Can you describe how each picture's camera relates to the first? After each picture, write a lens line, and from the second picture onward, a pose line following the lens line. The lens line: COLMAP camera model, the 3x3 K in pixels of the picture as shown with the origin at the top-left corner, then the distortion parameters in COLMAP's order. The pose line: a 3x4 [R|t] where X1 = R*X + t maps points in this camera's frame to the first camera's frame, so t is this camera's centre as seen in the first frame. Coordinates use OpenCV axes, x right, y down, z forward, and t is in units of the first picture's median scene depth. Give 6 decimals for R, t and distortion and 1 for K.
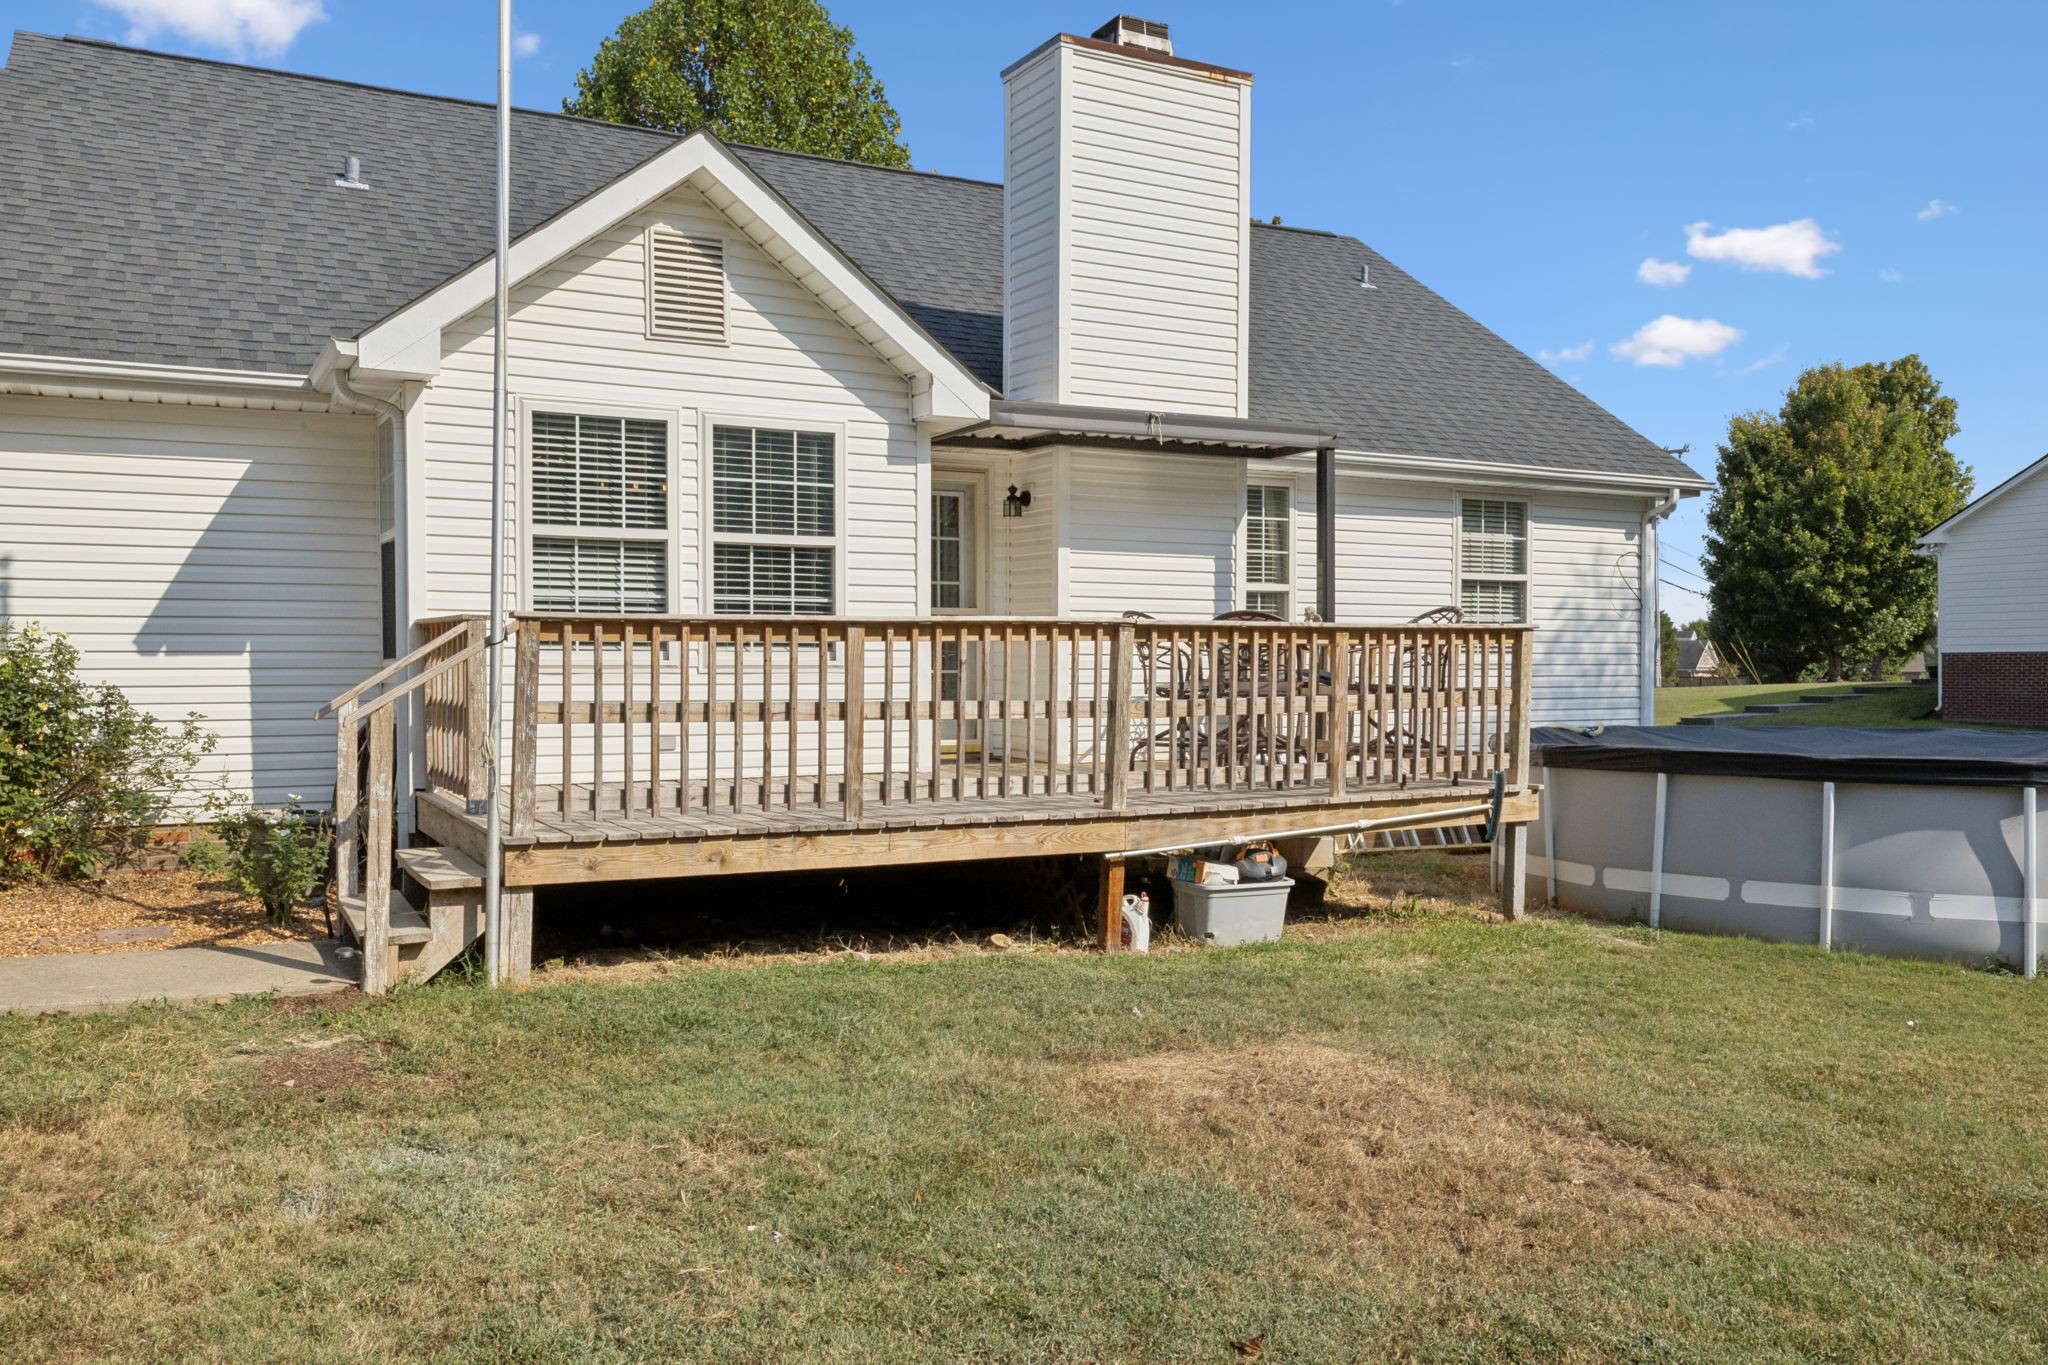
lens RADIAL K [[1620.8, 0, 1024.0], [0, 1620.8, 682.5], [0, 0, 1]] dist [0.003107, -0.005340]
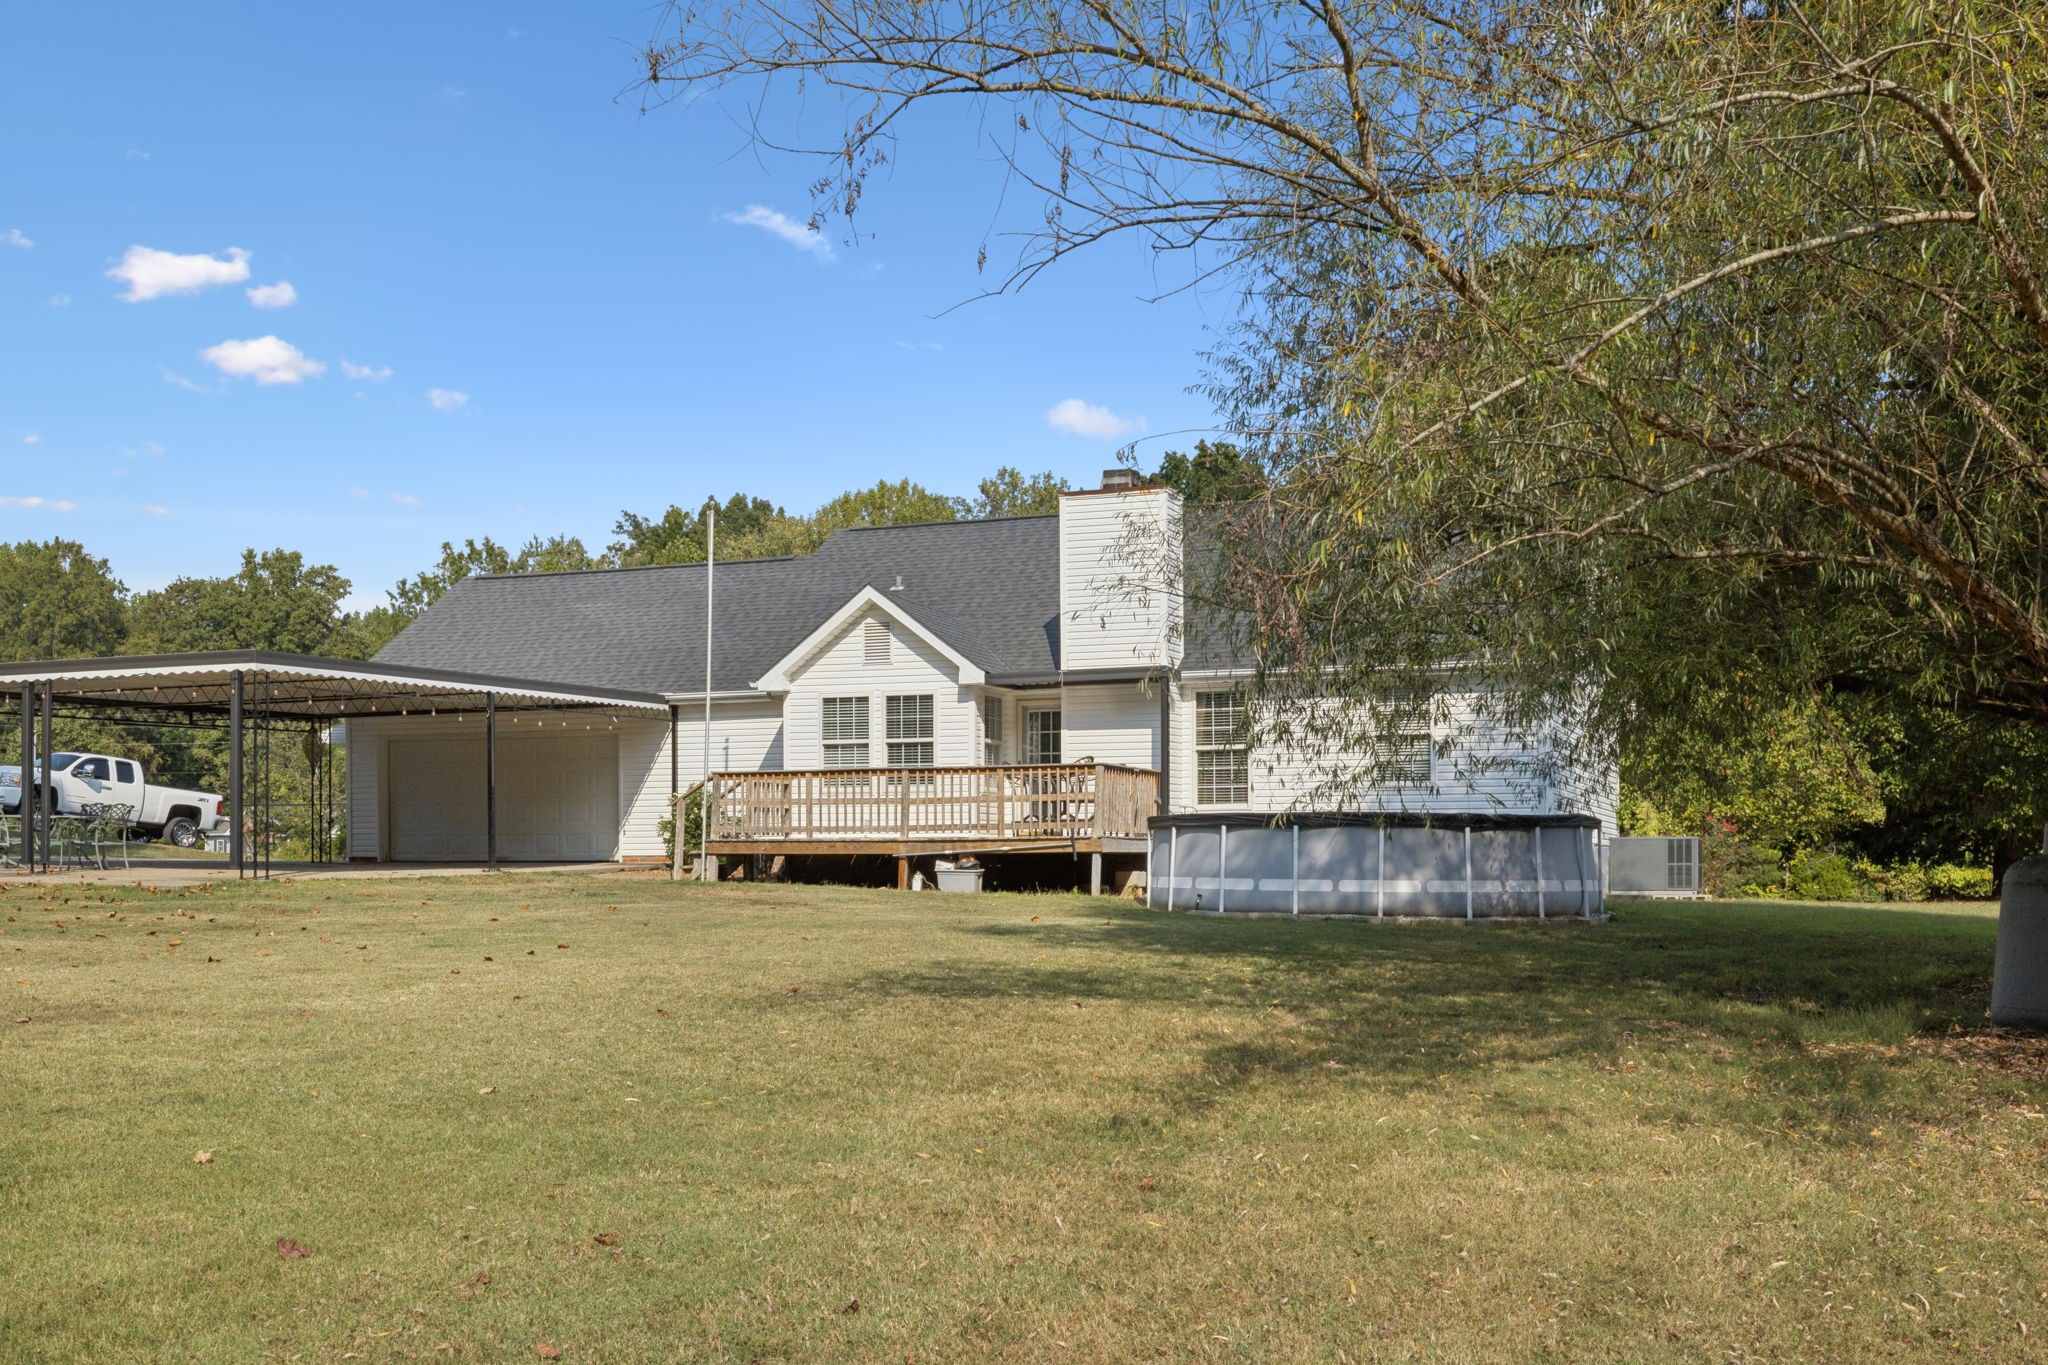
lens RADIAL K [[1886.8, 0, 1024.0], [0, 1886.8, 682.5], [0, 0, 1]] dist [-0.007182, -0.001630]
pose [[0.663249, -0.071246, -0.745000, 2.150853], [-0.002854, 0.995210, -0.097716, 0.107618], [0.748394, 0.066936, 0.659869, -0.781417]]
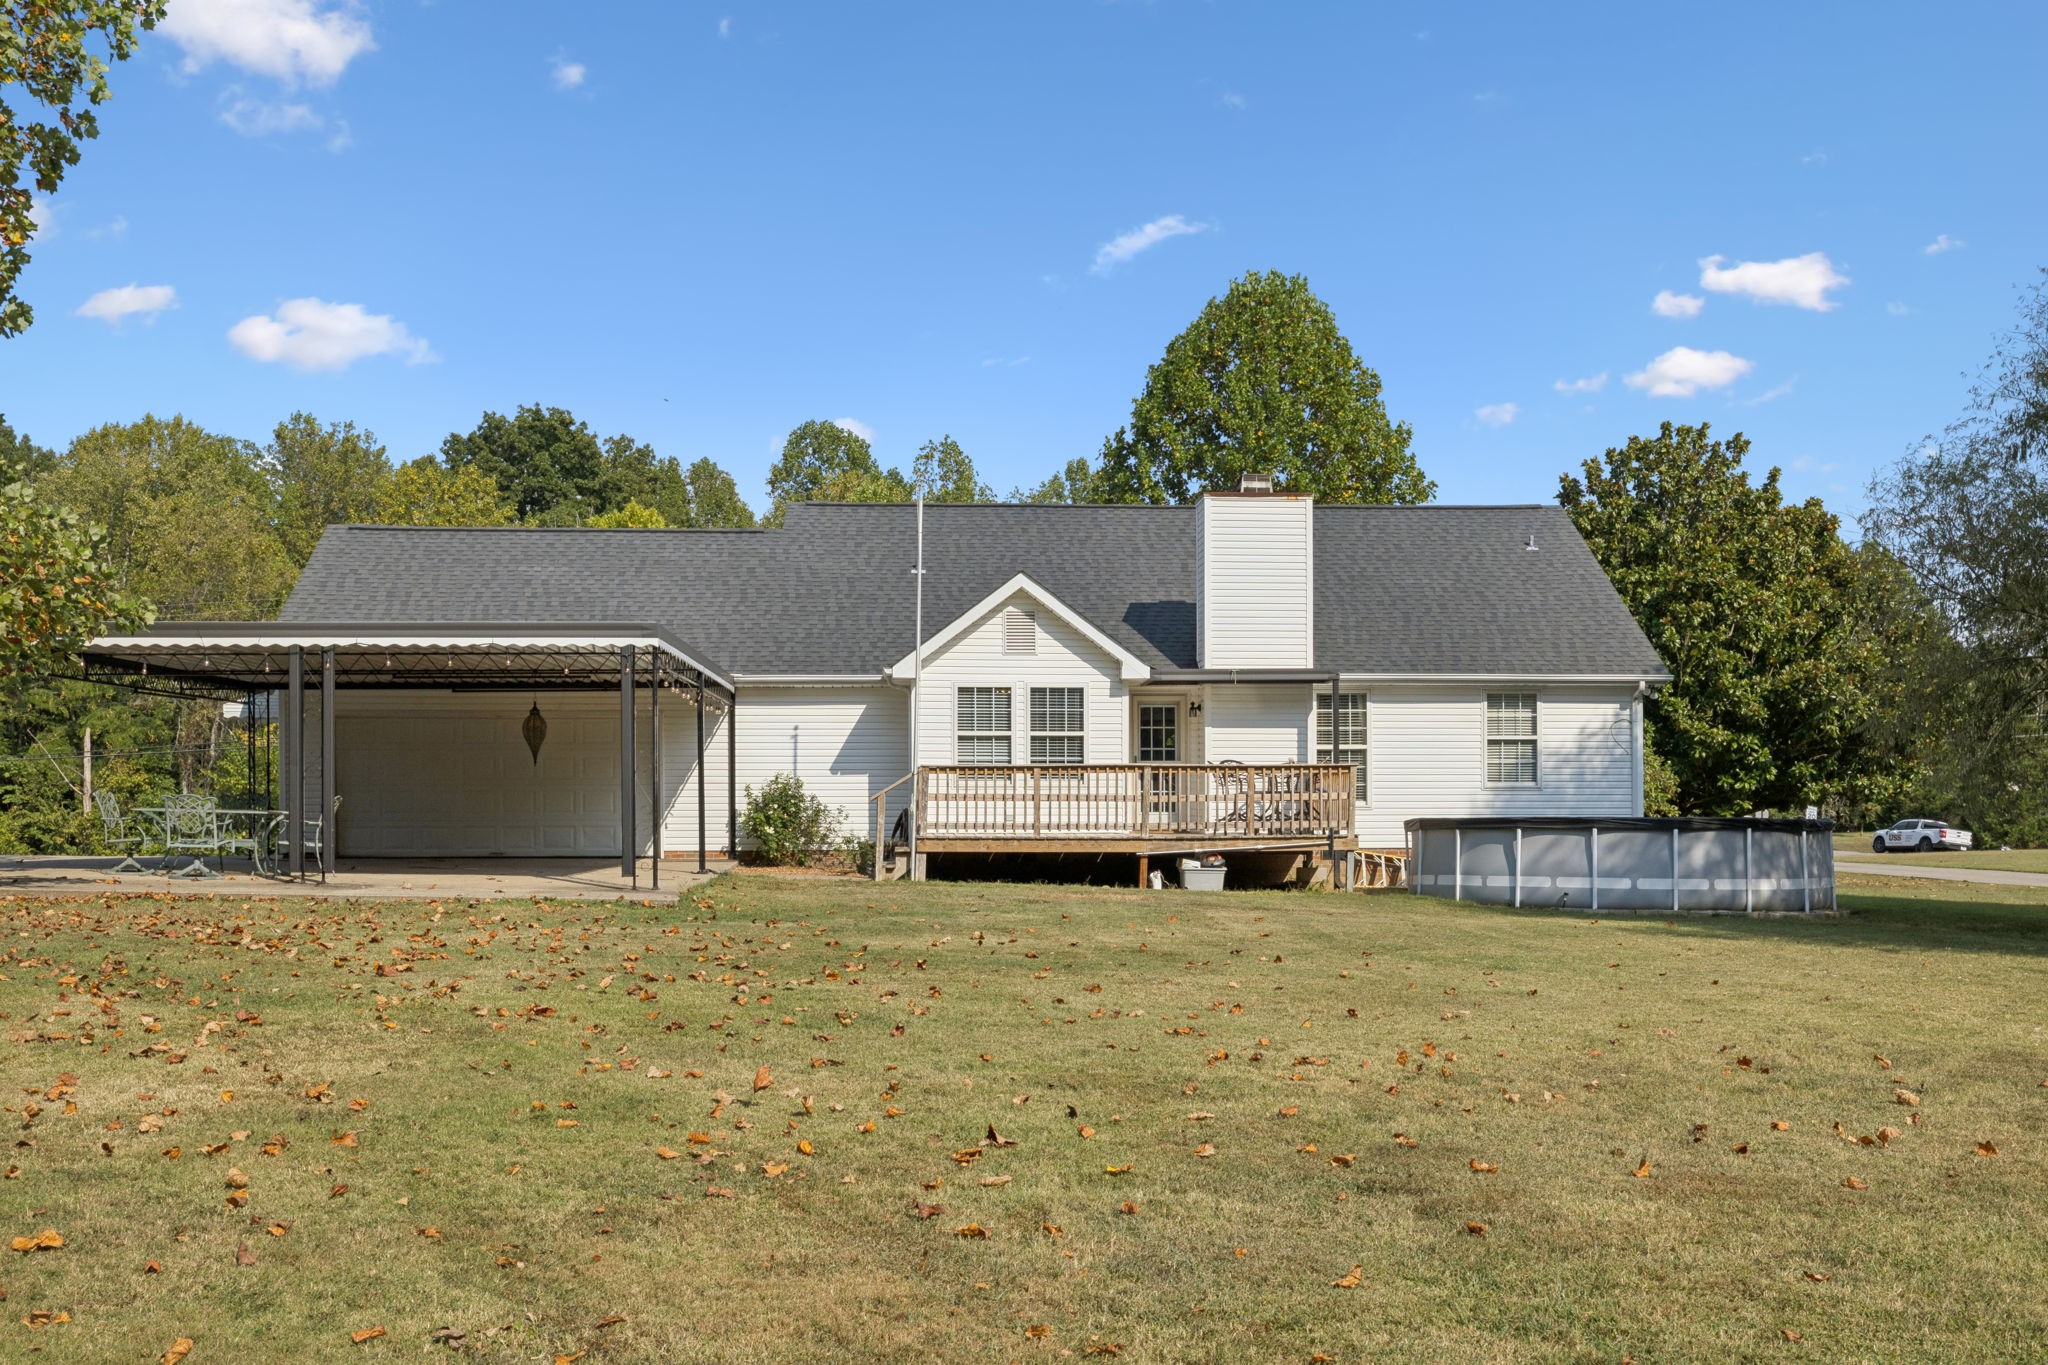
lens RADIAL K [[1939.7, 0, 1024.0], [0, 1939.7, 682.5], [0, 0, 1]] dist [0.010032, 0.002296]
pose [[0.908632, -0.034958, -0.416131, 1.017127], [-0.002975, 0.995923, -0.090161, 0.097157], [0.417587, 0.083162, 0.904824, -1.649088]]
